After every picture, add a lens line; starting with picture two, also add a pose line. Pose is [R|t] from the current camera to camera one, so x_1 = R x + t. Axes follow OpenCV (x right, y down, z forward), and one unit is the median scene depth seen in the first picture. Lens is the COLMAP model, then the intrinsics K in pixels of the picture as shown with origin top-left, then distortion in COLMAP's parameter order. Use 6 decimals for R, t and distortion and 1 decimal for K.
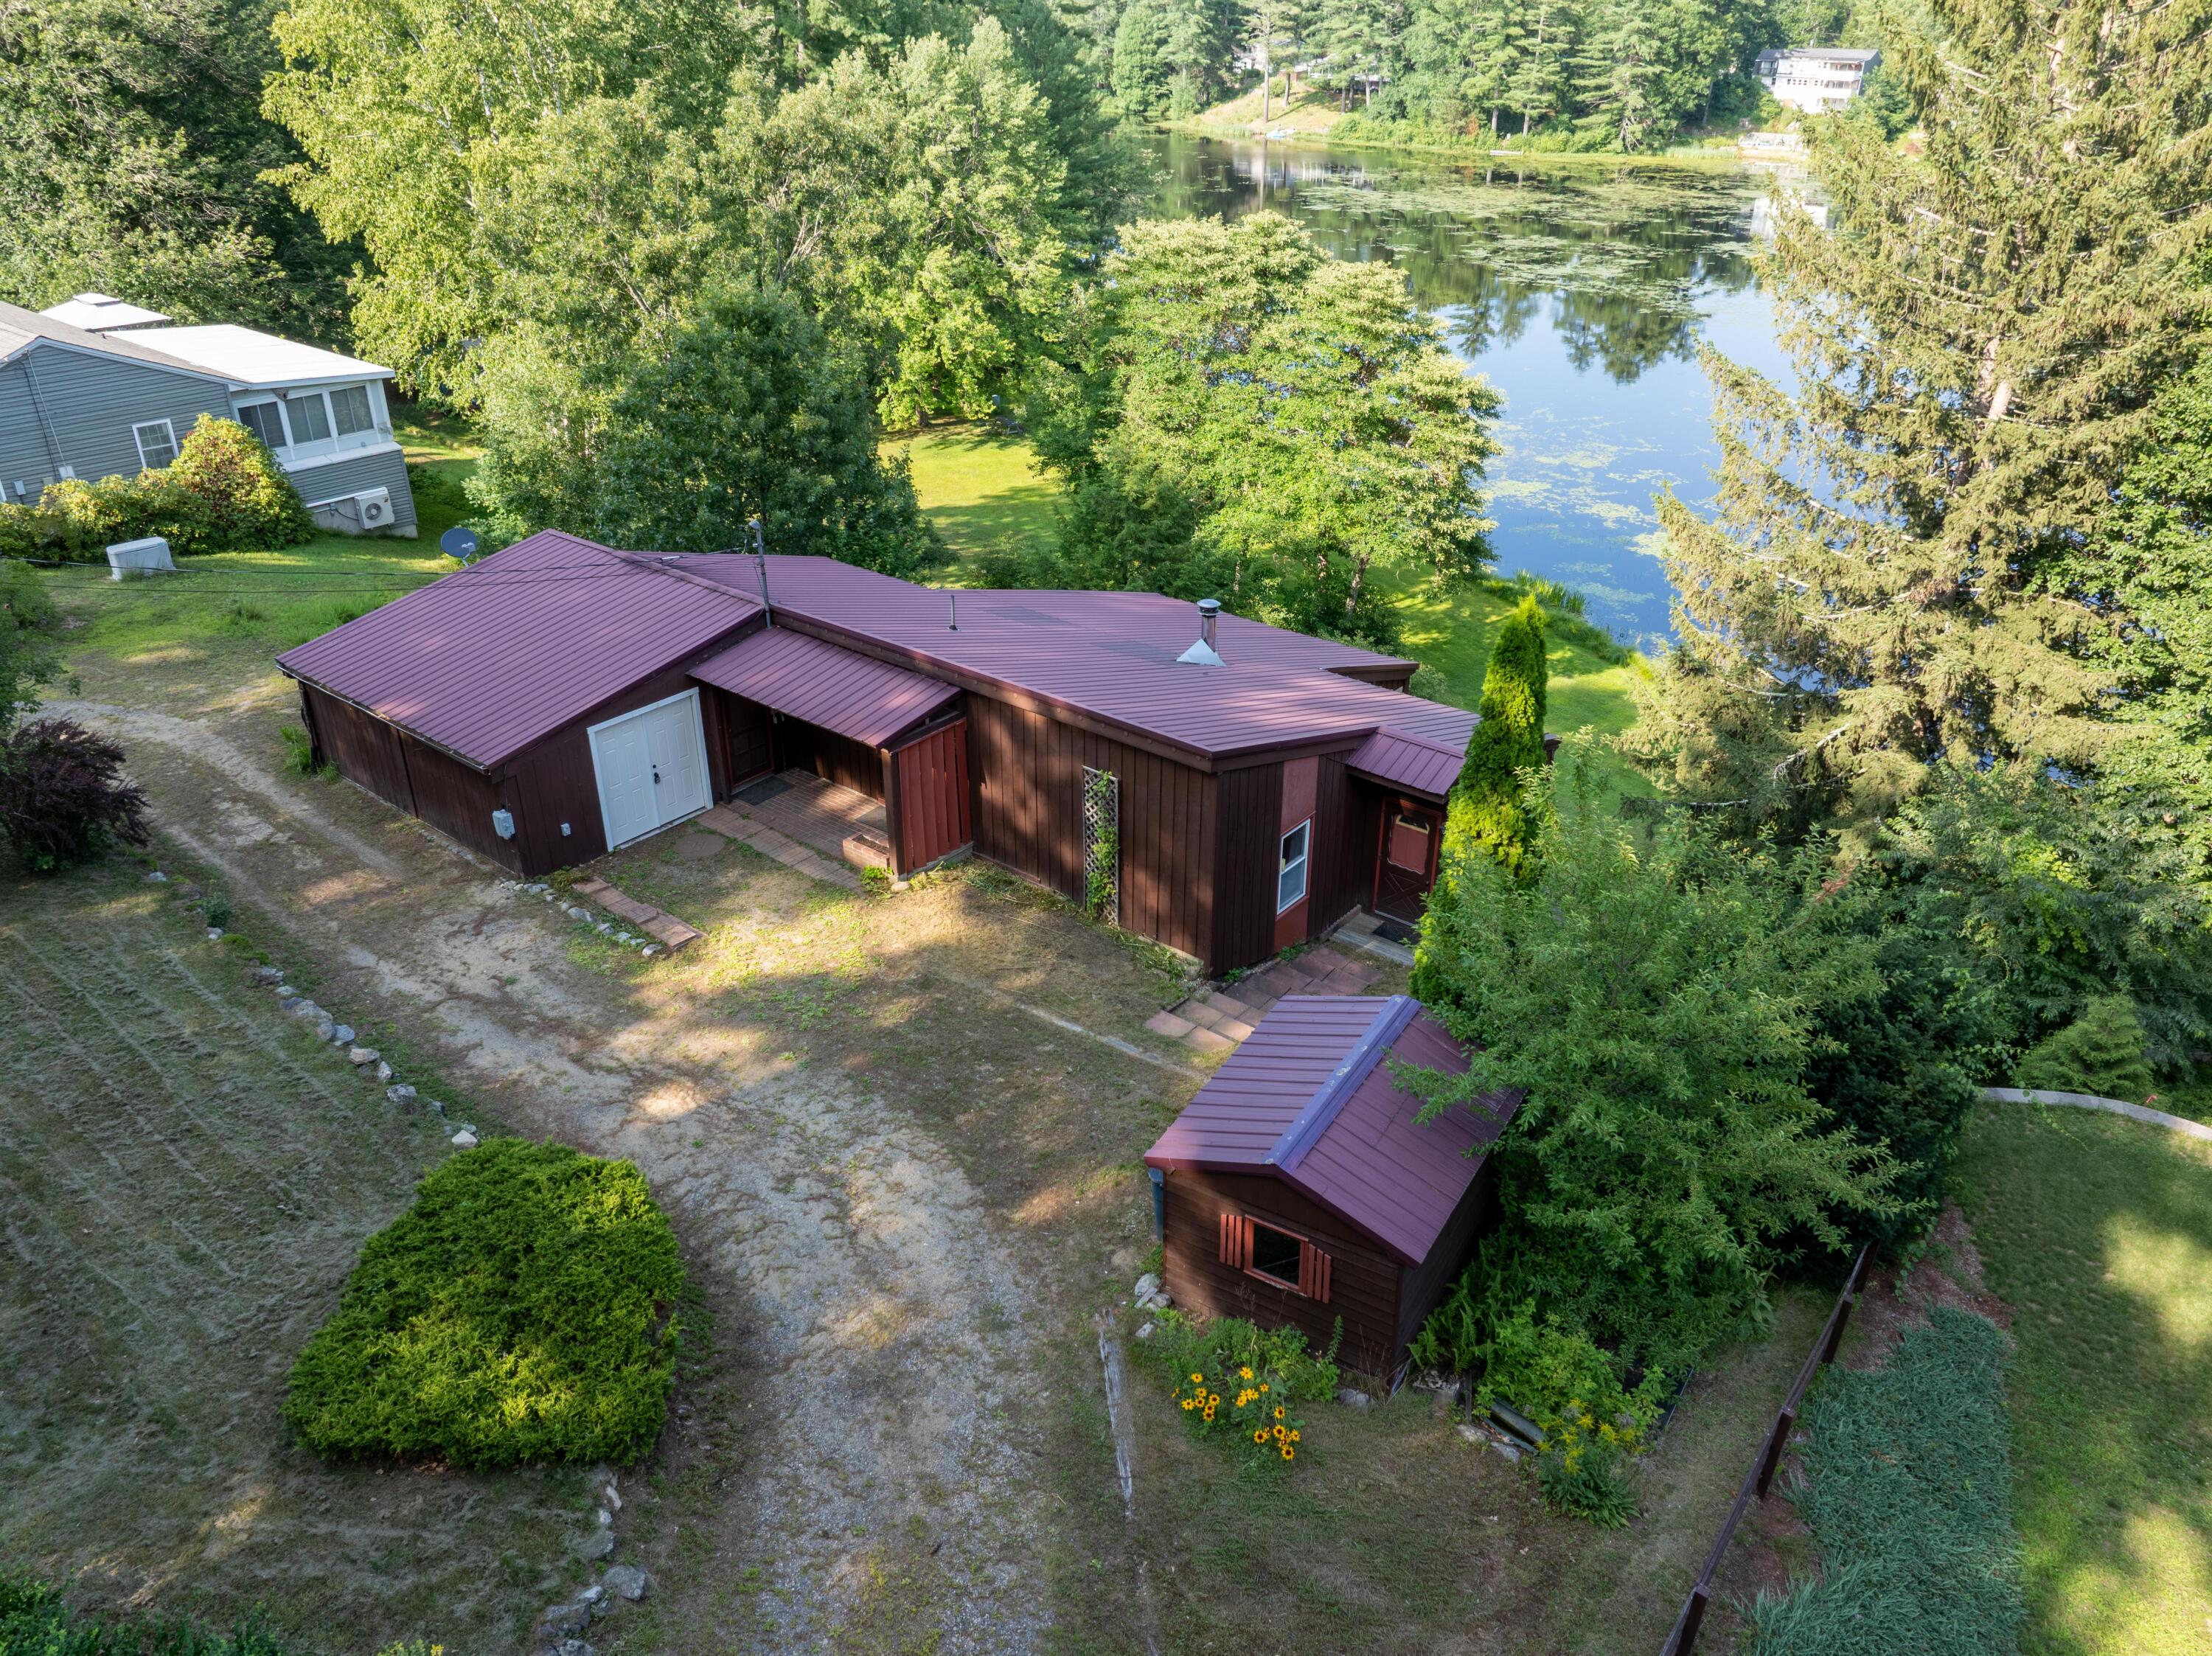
lens RADIAL K [[1606.2, 0, 1106.0], [0, 1606.2, 828.0], [0, 0, 1]] dist [-0.098535, 0.077661]
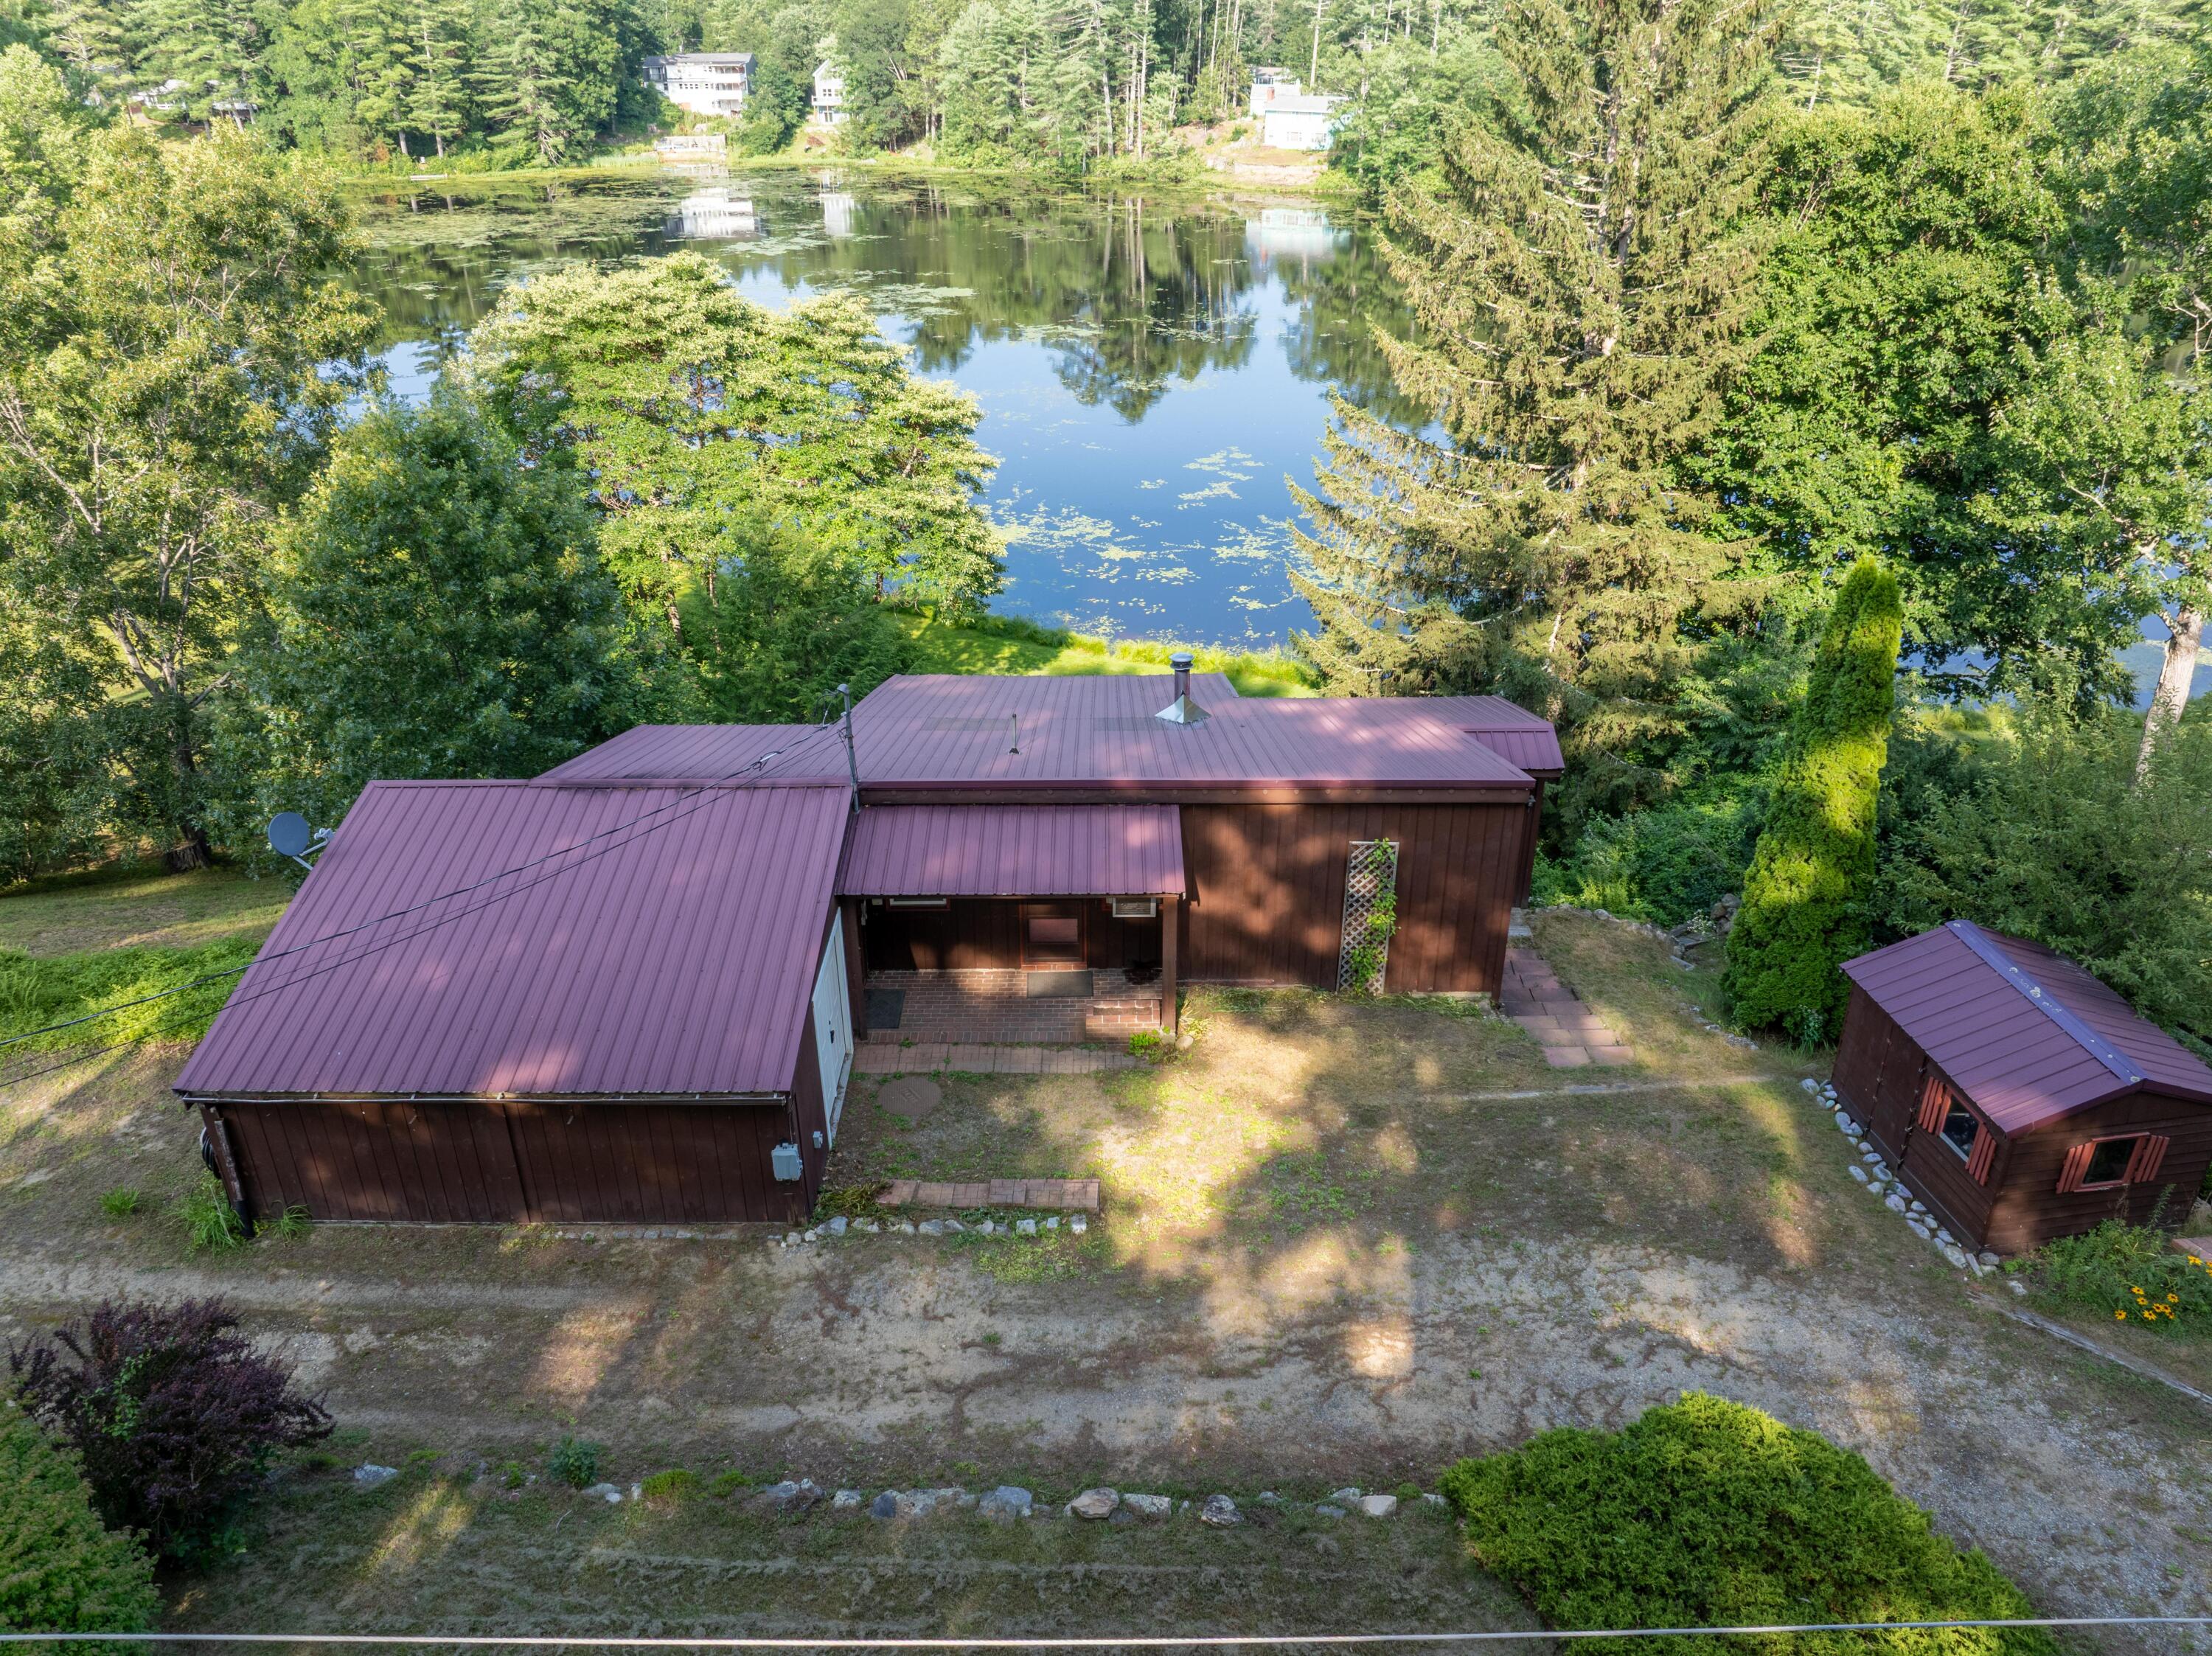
lens RADIAL K [[1569.1, 0, 1106.0], [0, 1569.1, 828.0], [0, 0, 1]] dist [-0.062475, 0.045227]
pose [[0.768255, -0.299741, 0.565632, -0.079395], [0.299326, 0.949260, 0.096483, -0.021836], [-0.565852, 0.095184, 0.818994, 0.040005]]
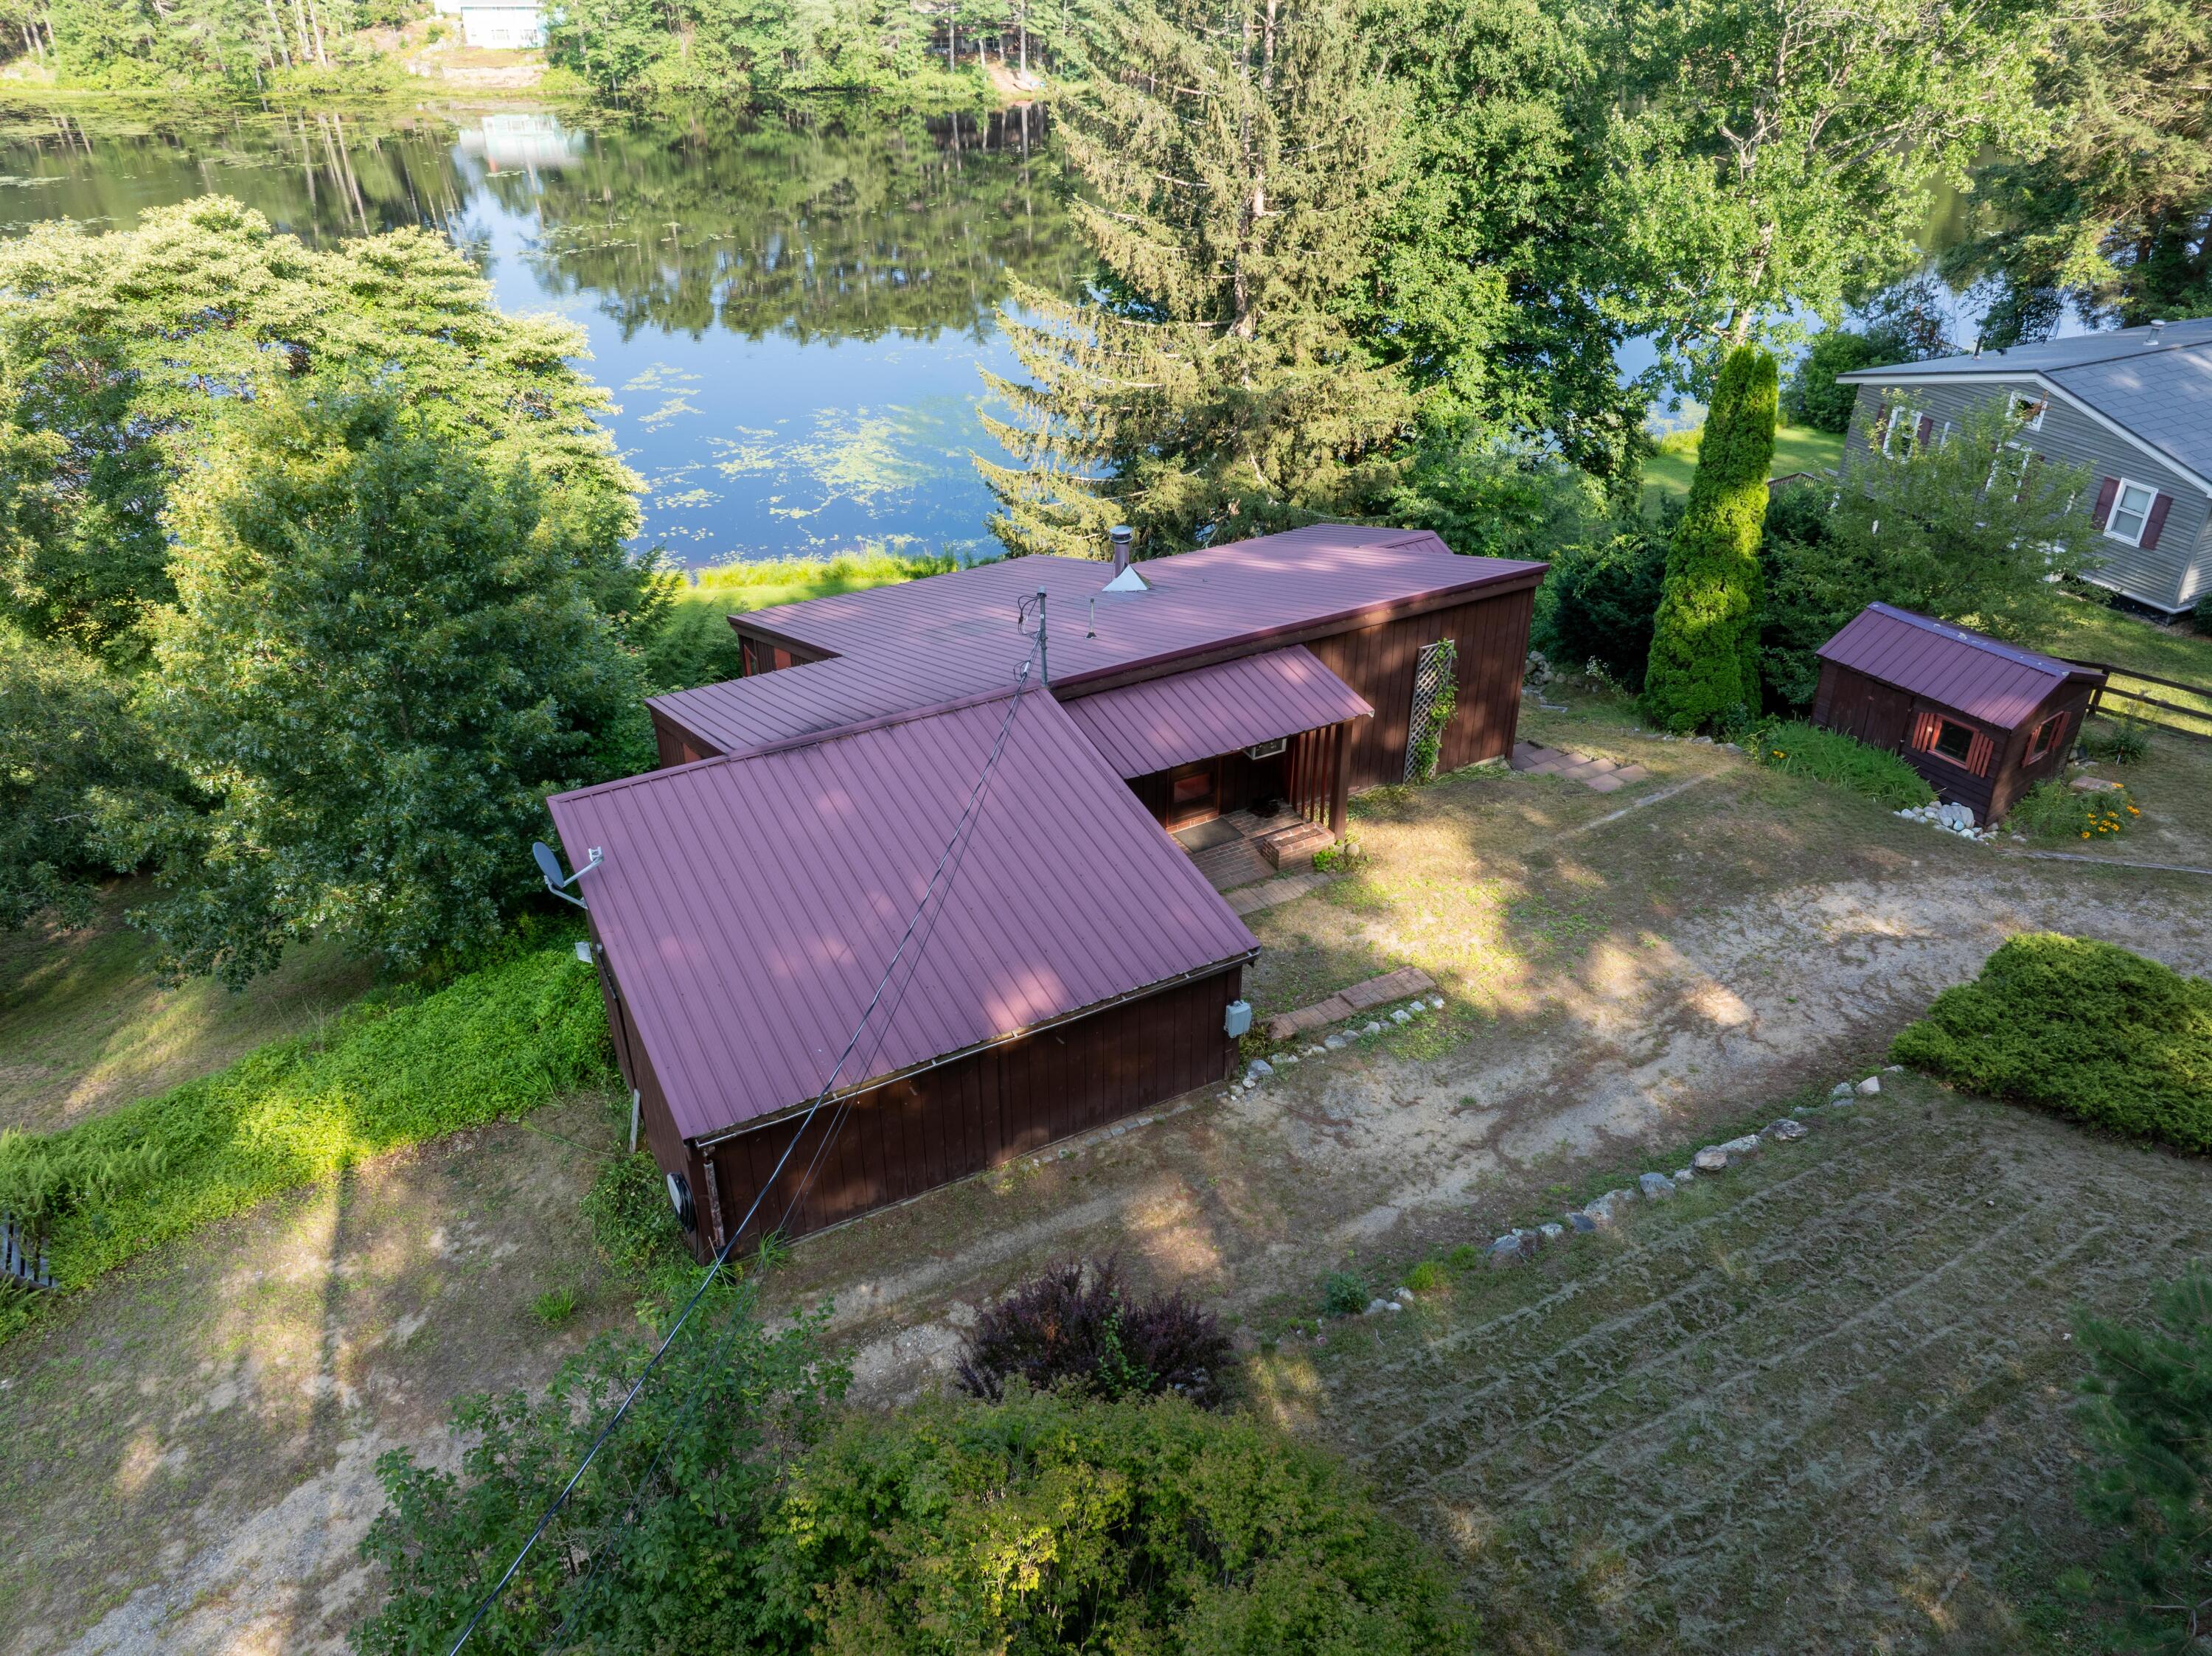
lens RADIAL K [[1569.1, 0, 1106.0], [0, 1569.1, 828.0], [0, 0, 1]] dist [-0.062475, 0.045227]
pose [[0.366812, -0.483125, 0.795009, -0.122632], [0.432725, 0.845108, 0.313913, -0.044156], [-0.823528, 0.228873, 0.519056, 0.080377]]
